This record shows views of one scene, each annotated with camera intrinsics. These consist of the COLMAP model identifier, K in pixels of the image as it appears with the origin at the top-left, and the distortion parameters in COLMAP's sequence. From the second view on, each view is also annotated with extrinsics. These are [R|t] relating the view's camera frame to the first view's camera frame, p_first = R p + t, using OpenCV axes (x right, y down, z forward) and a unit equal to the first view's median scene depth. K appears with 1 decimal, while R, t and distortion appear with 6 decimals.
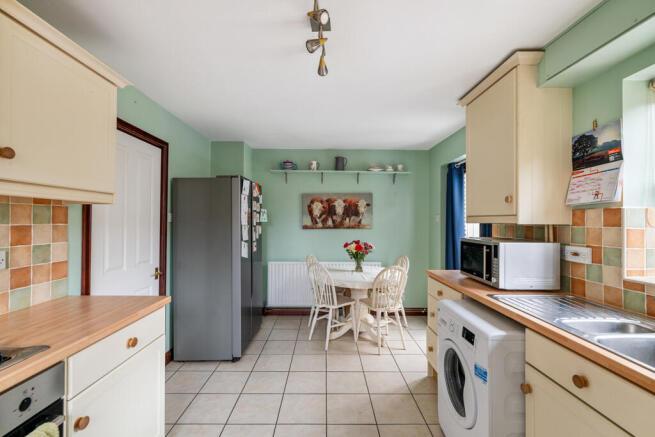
lens RADIAL K [[284.6, 0, 329.7], [0, 284.6, 218.5], [0, 0, 1]] dist [-0.000143, -0.000008]
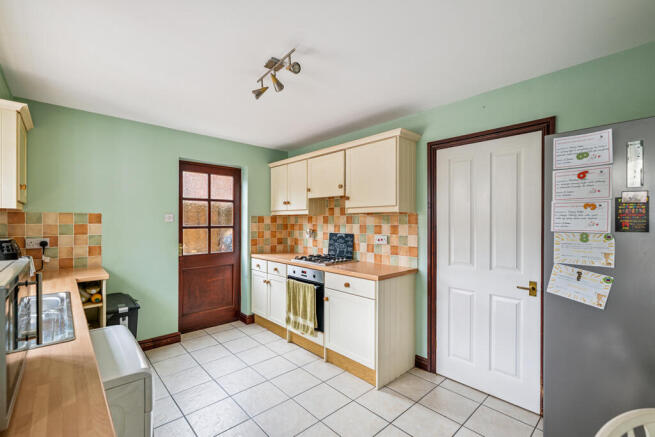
lens RADIAL K [[284.6, 0, 329.8], [0, 284.6, 221.4], [0, 0, 1]] dist [-0.000143, -0.000008]
pose [[-0.726574, -0.000728, -0.687088, 0.633382], [0.003919, 0.999979, -0.005204, 0.007383], [0.687077, -0.006474, -0.726556, 2.061072]]
